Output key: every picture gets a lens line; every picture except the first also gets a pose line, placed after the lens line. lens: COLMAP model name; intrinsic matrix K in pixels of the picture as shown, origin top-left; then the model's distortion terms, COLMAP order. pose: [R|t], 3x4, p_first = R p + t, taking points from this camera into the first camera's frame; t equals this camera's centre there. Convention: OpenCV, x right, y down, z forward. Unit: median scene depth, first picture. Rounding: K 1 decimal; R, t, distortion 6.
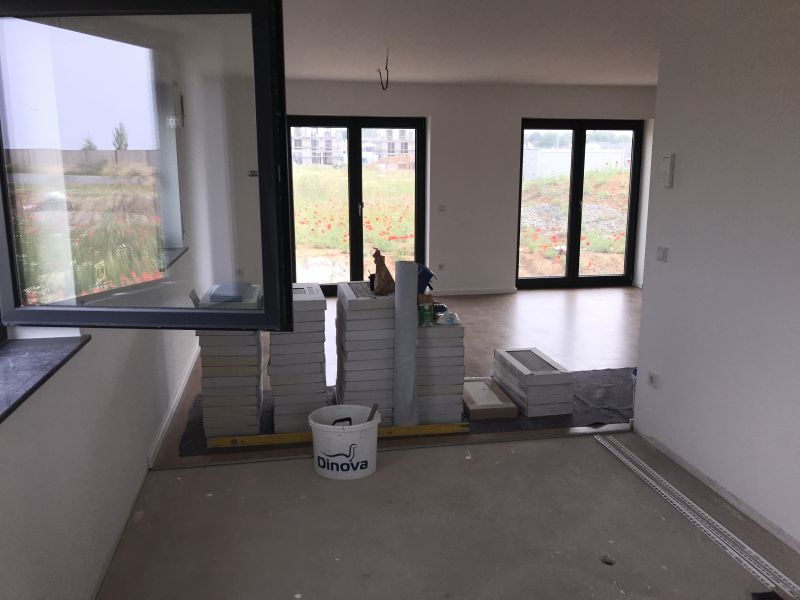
lens RADIAL K [[668.7, 0, 400.0], [0, 668.7, 300.0], [0, 0, 1]] dist [0.002637, -0.021440]
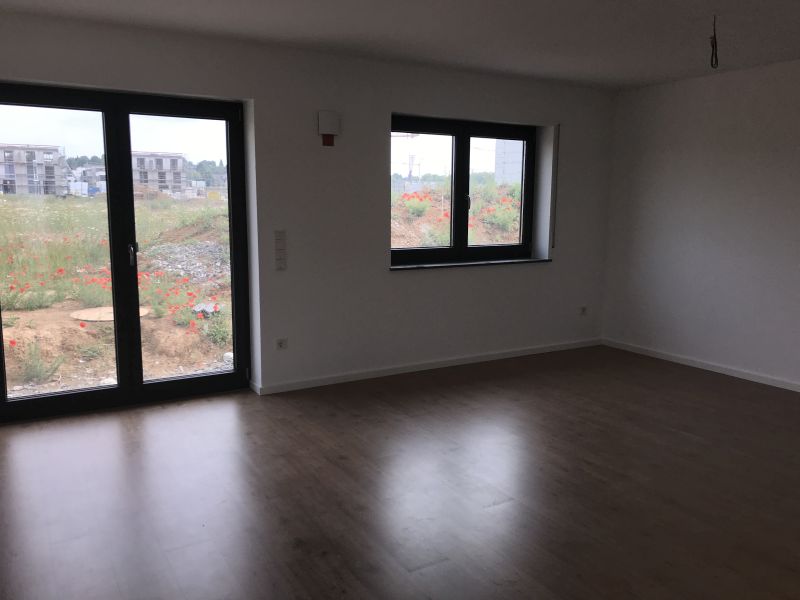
lens RADIAL K [[668.7, 0, 400.0], [0, 668.7, 300.0], [0, 0, 1]] dist [0.002637, -0.021440]
pose [[0.938581, -0.046033, 0.341973, 0.199597], [0.061838, 0.997456, -0.035453, -0.050621], [-0.339471, 0.054423, 0.939041, 0.297792]]
